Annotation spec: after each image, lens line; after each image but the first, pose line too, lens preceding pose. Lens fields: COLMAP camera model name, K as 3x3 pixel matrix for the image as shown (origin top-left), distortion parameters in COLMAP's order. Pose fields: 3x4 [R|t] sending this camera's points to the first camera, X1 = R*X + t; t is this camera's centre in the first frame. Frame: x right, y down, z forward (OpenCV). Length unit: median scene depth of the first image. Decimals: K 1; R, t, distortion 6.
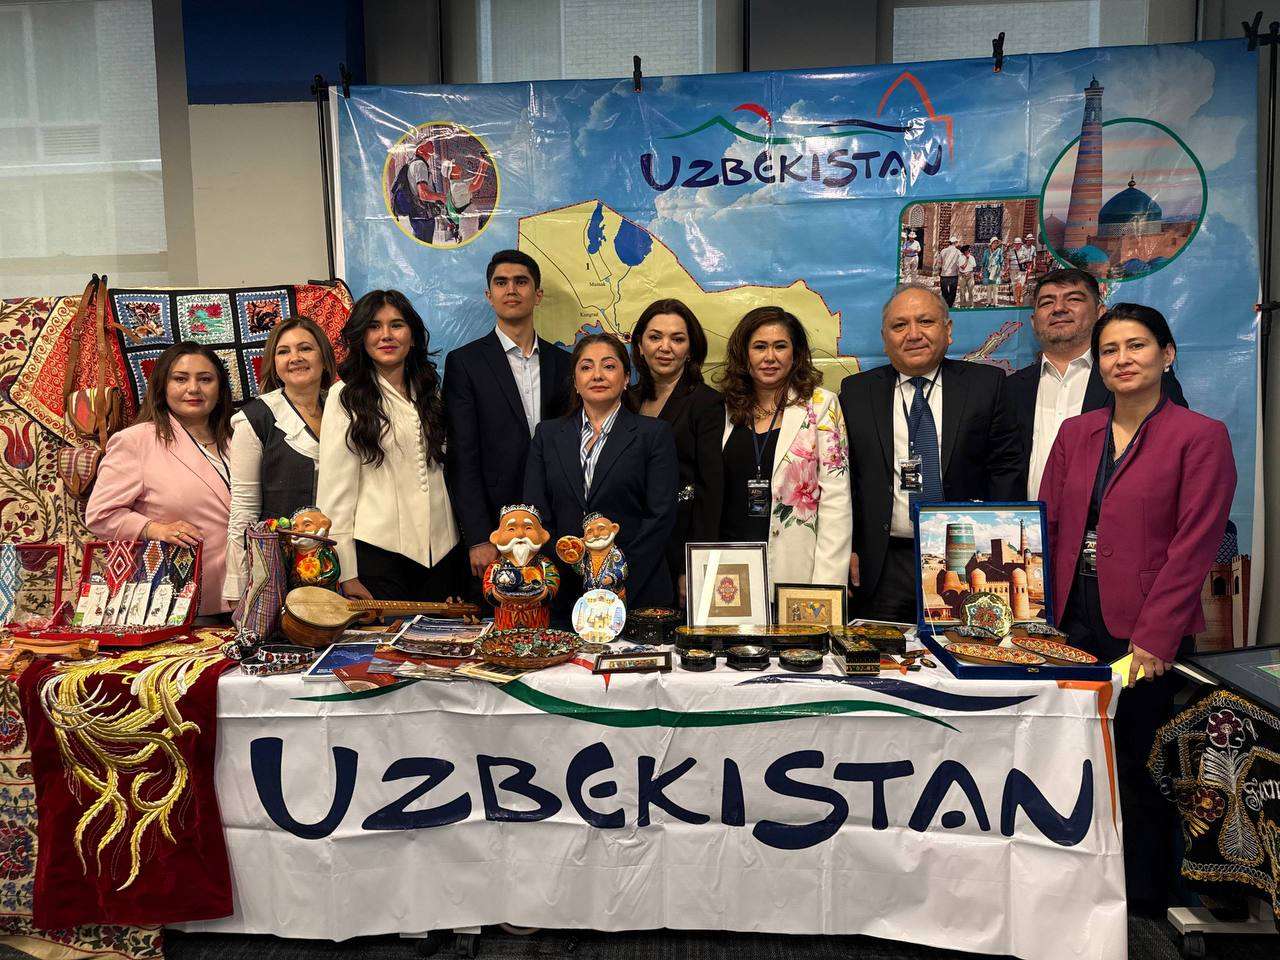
lens RADIAL K [[895.1, 0, 640.0], [0, 895.1, 480.0], [0, 0, 1]] dist [-0.004782, -0.005037]
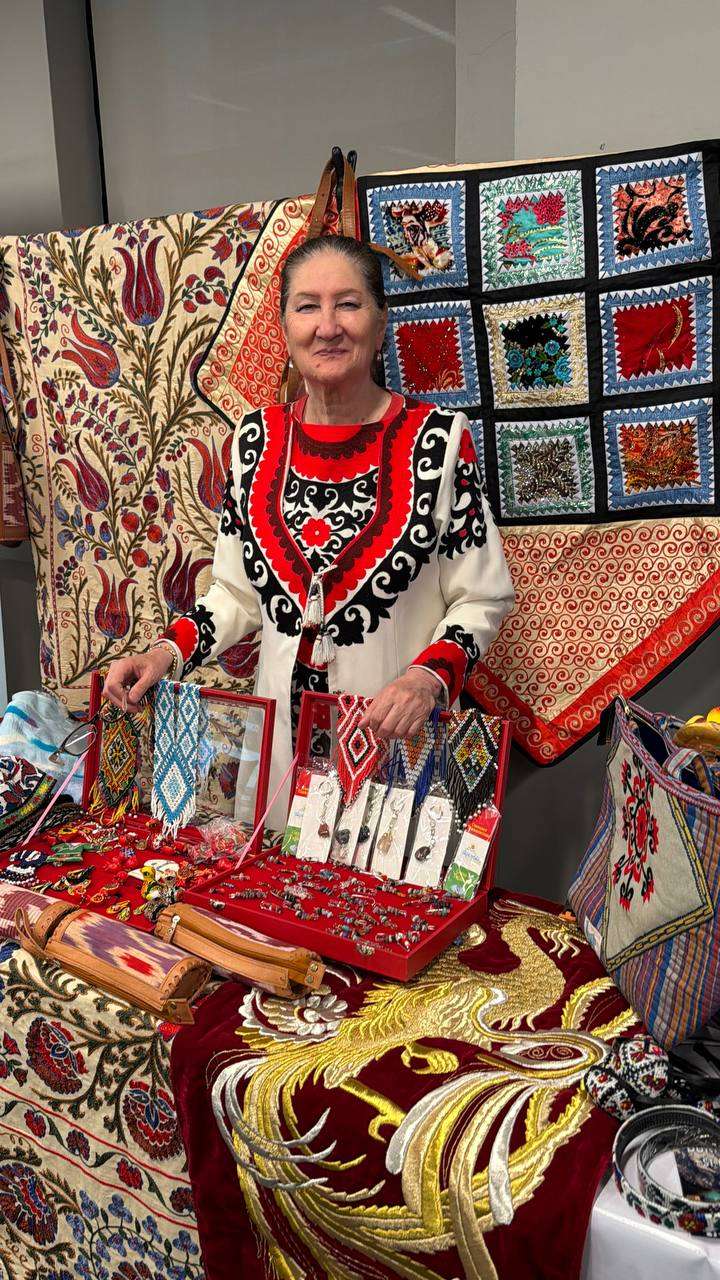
lens RADIAL K [[977.8, 0, 360.0], [0, 977.8, 640.0], [0, 0, 1]] dist [0.102617, -0.223737]
pose [[0.873218, 0.136007, -0.467966, -0.299871], [-0.039634, 0.976905, 0.209965, -0.074871], [0.485715, -0.164797, 0.858442, 0.480087]]
